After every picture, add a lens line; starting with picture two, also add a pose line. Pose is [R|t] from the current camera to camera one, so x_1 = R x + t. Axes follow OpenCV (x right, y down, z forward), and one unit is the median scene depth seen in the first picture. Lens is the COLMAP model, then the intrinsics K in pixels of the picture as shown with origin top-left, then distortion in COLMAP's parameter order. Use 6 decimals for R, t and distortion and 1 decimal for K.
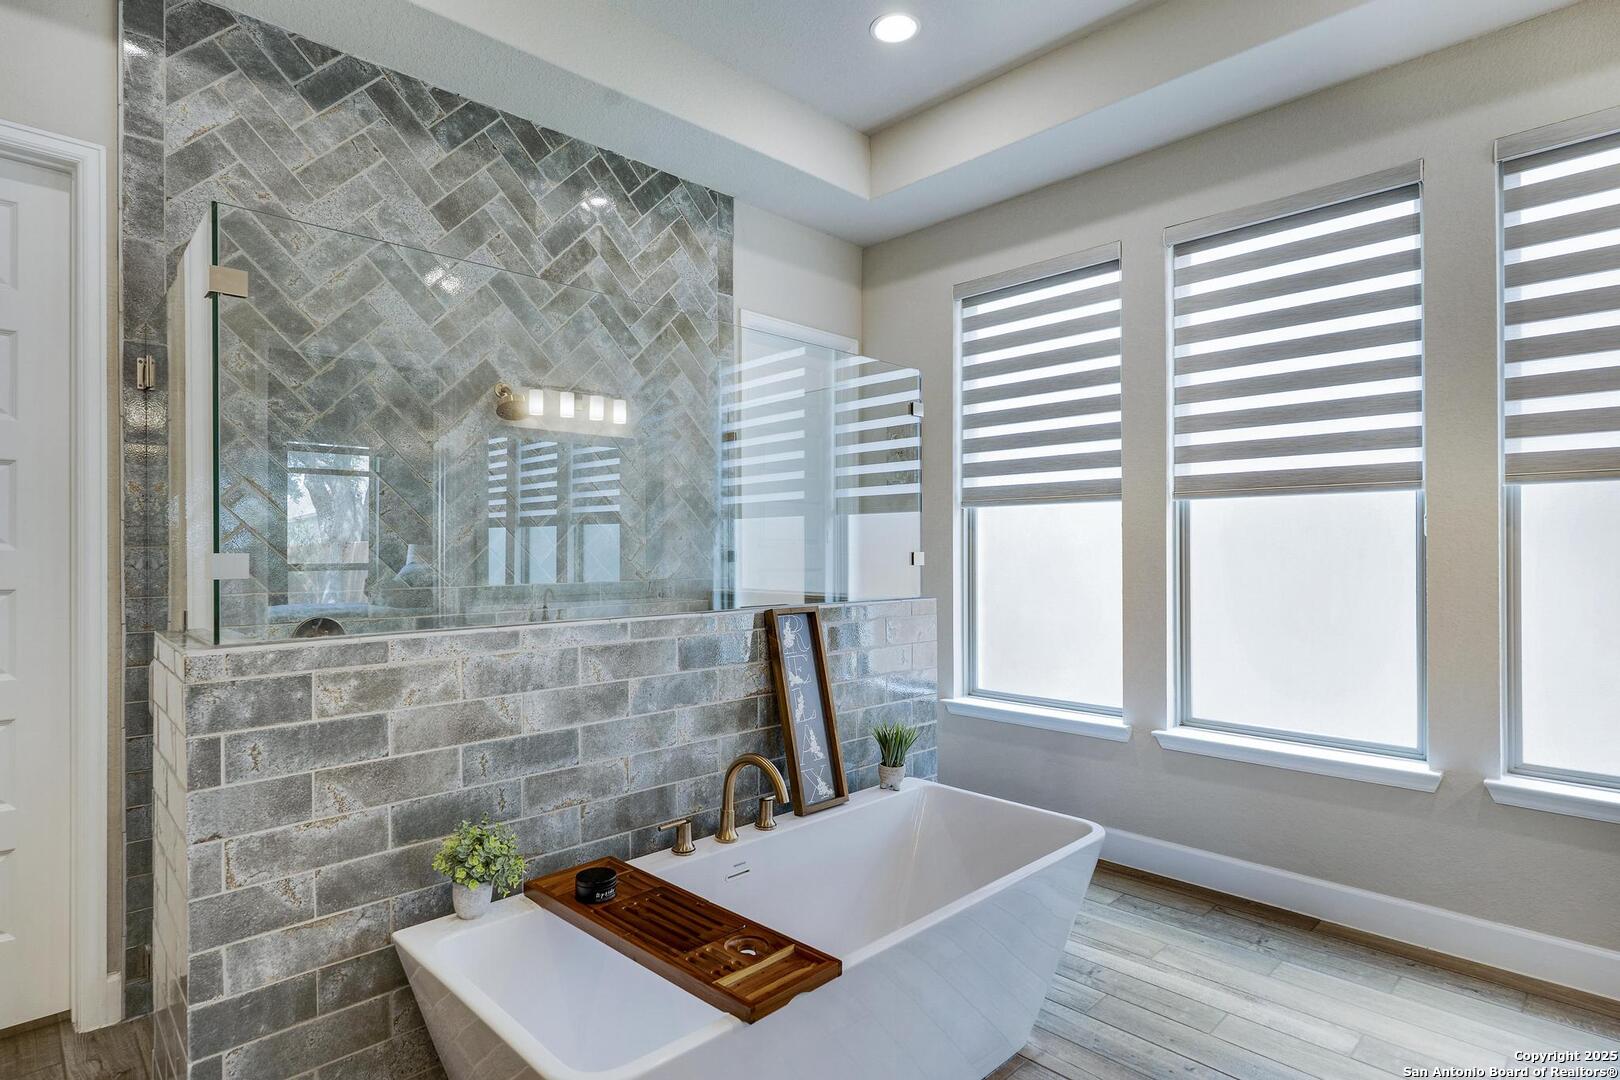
lens RADIAL K [[817.3, 0, 776.6], [0, 817.3, 535.3], [0, 0, 1]] dist [-0.010281, 0.001010]
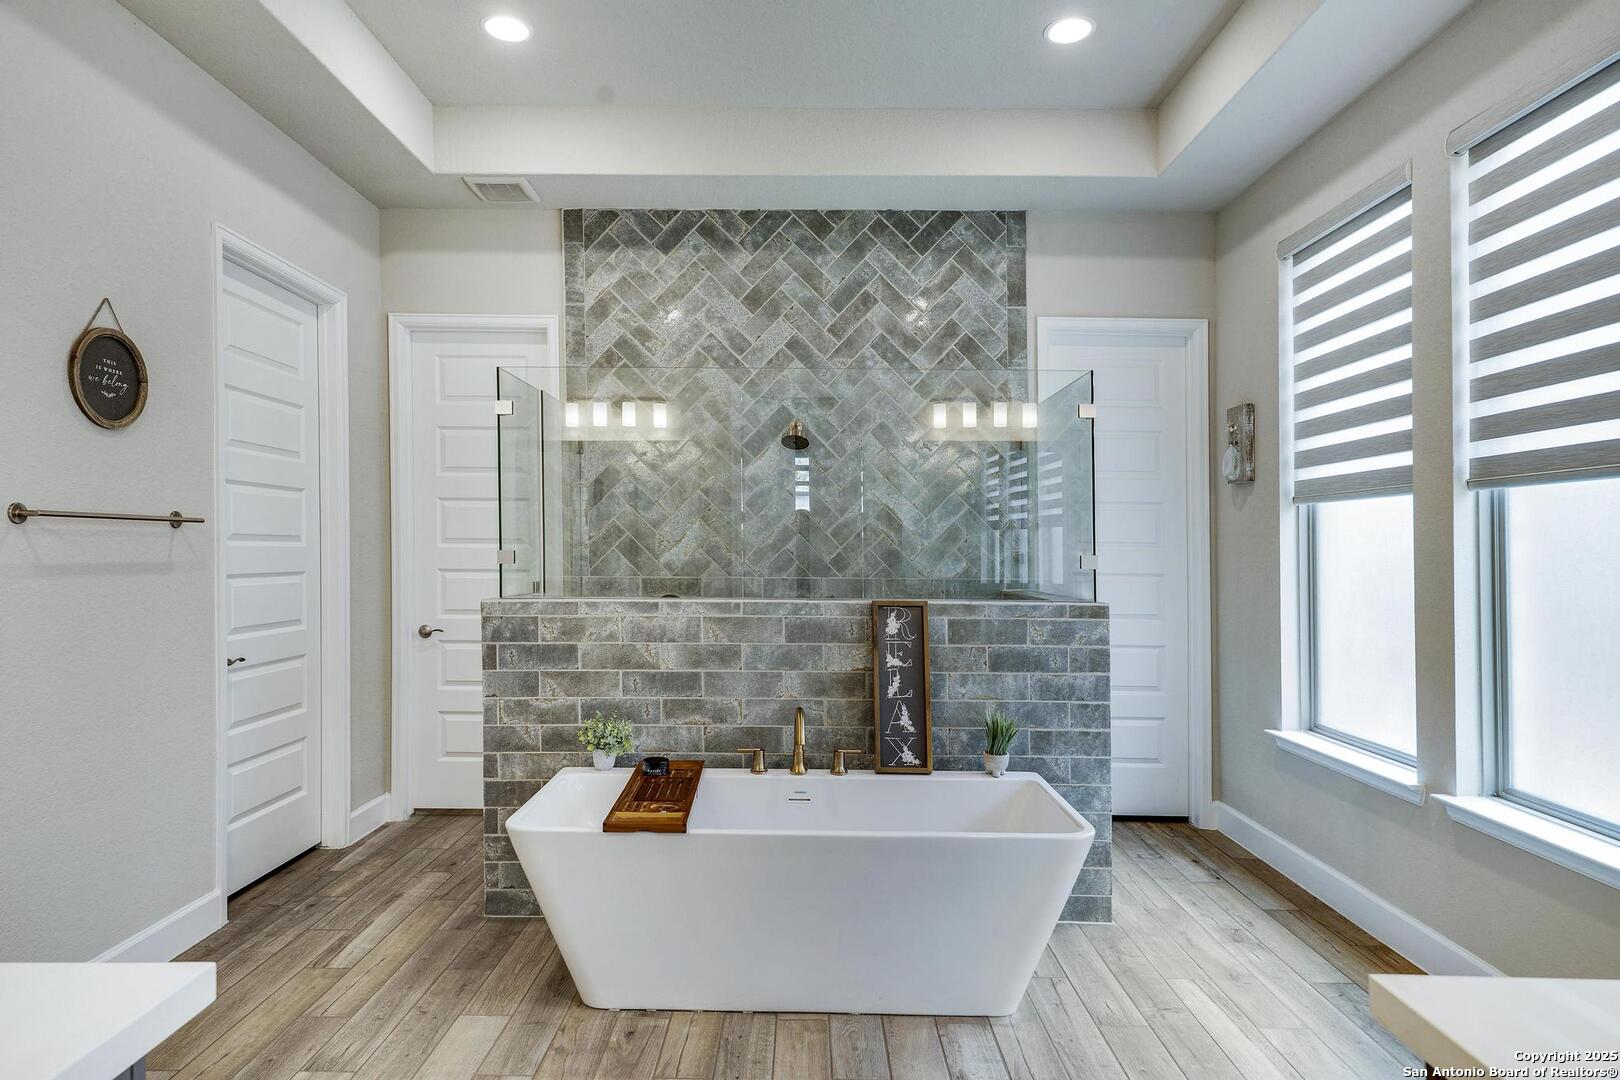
lens RADIAL K [[866.7, 0, 777.8], [0, 866.7, 544.9], [0, 0, 1]] dist [-0.001104, 0.000905]
pose [[0.724513, 0.004310, -0.689247, 0.664450], [0.003126, 0.999950, 0.009538, -0.004003], [0.689254, -0.009064, 0.724463, -0.017815]]
